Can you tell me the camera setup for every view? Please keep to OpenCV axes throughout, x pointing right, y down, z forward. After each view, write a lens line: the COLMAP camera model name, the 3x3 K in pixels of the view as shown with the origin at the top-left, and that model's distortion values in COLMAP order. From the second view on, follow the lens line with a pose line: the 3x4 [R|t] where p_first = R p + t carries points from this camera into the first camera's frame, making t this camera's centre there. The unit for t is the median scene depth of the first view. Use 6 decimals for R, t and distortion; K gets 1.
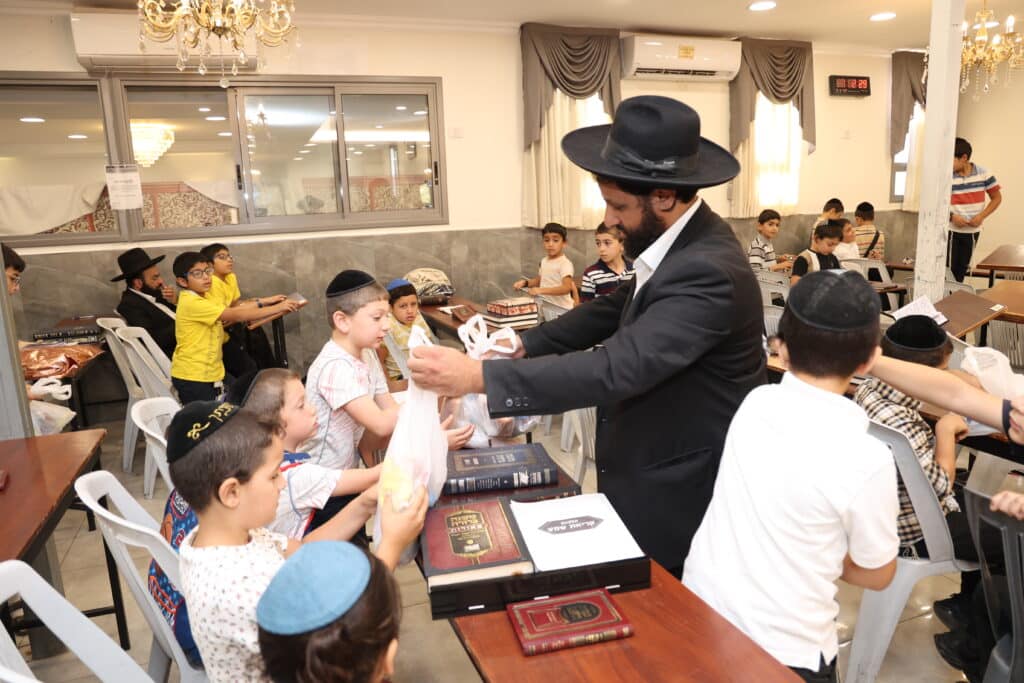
lens RADIAL K [[697.8, 0, 512.0], [0, 697.8, 341.5], [0, 0, 1]] dist [-0.087850, 0.051859]
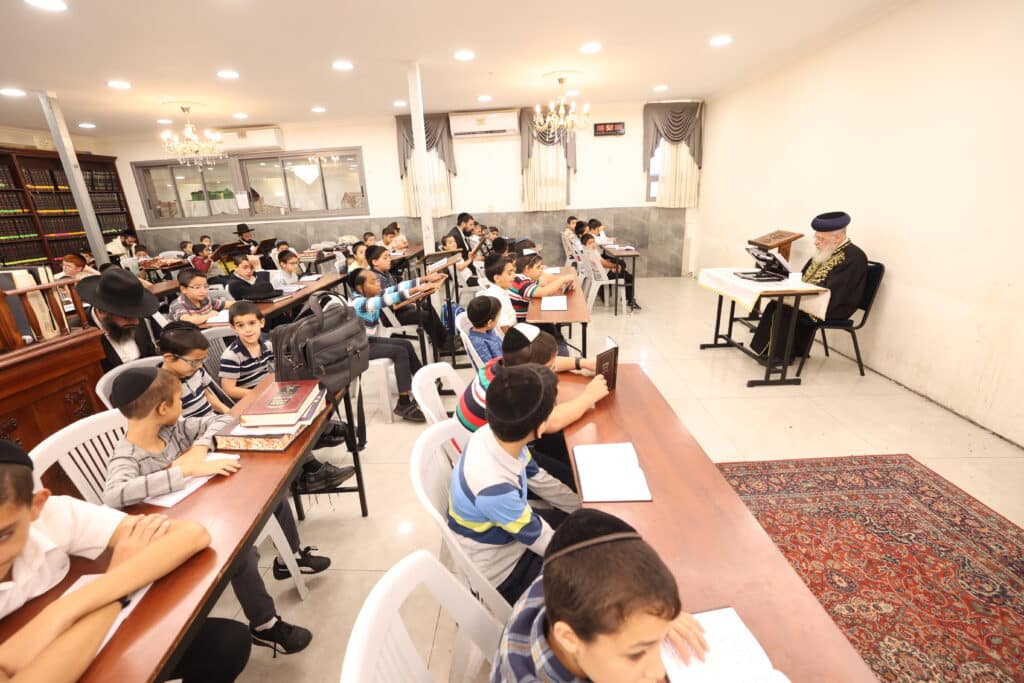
lens RADIAL K [[437.6, 0, 503.5], [0, 437.6, 340.9], [0, 0, 1]] dist [-0.049459, 0.016123]
pose [[0.916625, 0.128056, -0.378683, 0.780401], [-0.069933, 0.984062, 0.163496, -0.026732], [0.393584, -0.123383, 0.910971, -0.123836]]
